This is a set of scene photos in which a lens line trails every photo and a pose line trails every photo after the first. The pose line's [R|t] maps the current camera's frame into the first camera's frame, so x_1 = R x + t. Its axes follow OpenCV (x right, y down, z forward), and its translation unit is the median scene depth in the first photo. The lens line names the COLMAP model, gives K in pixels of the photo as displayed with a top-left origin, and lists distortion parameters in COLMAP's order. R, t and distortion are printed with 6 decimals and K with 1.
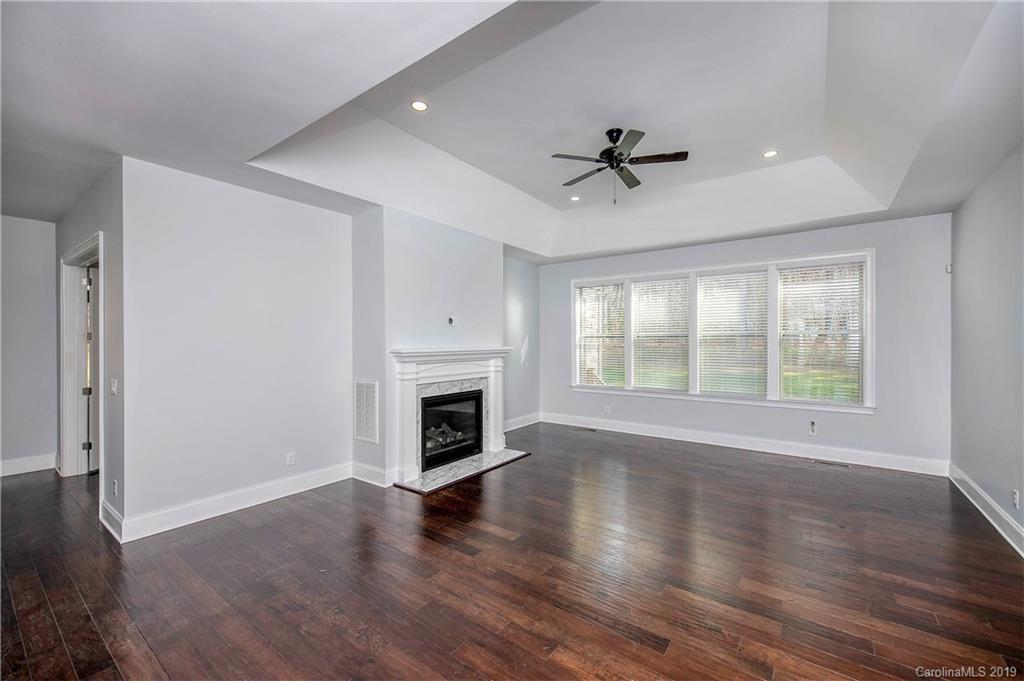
lens RADIAL K [[414.5, 0, 512.0], [0, 414.5, 340.5], [0, 0, 1]] dist [0.001002, 0.000006]
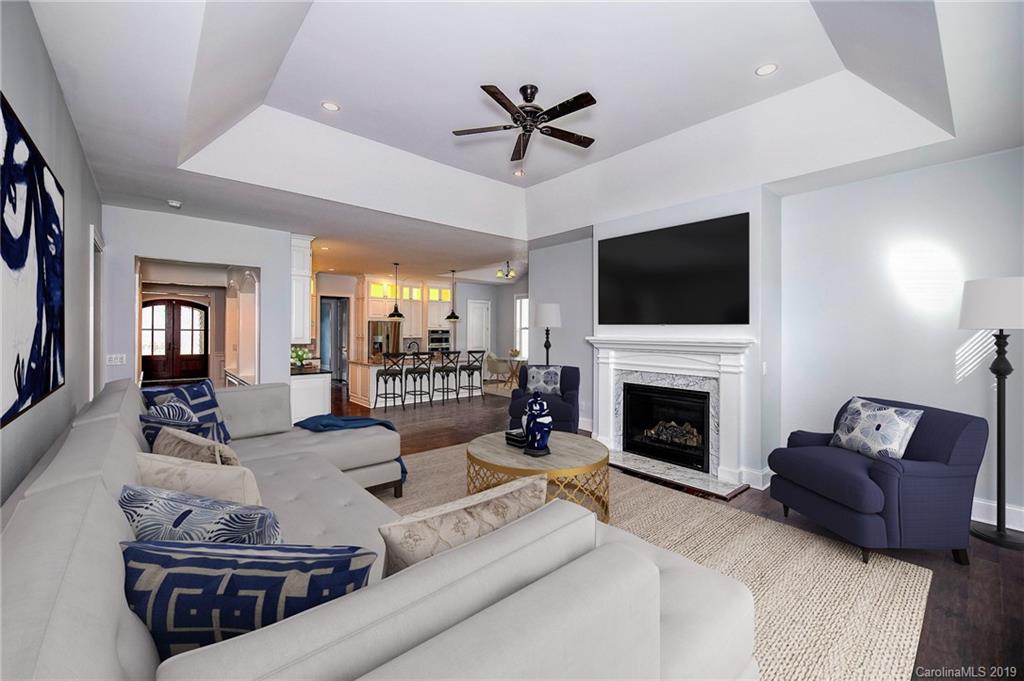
lens RADIAL K [[414.6, 0, 511.3], [0, 414.6, 331.8], [0, 0, 1]] dist [0.000096, -0.000007]
pose [[-0.213051, -0.000099, -0.977041, 0.814485], [-0.005260, 0.999986, 0.001046, 0.005188], [0.977027, 0.005362, -0.213048, 0.848458]]
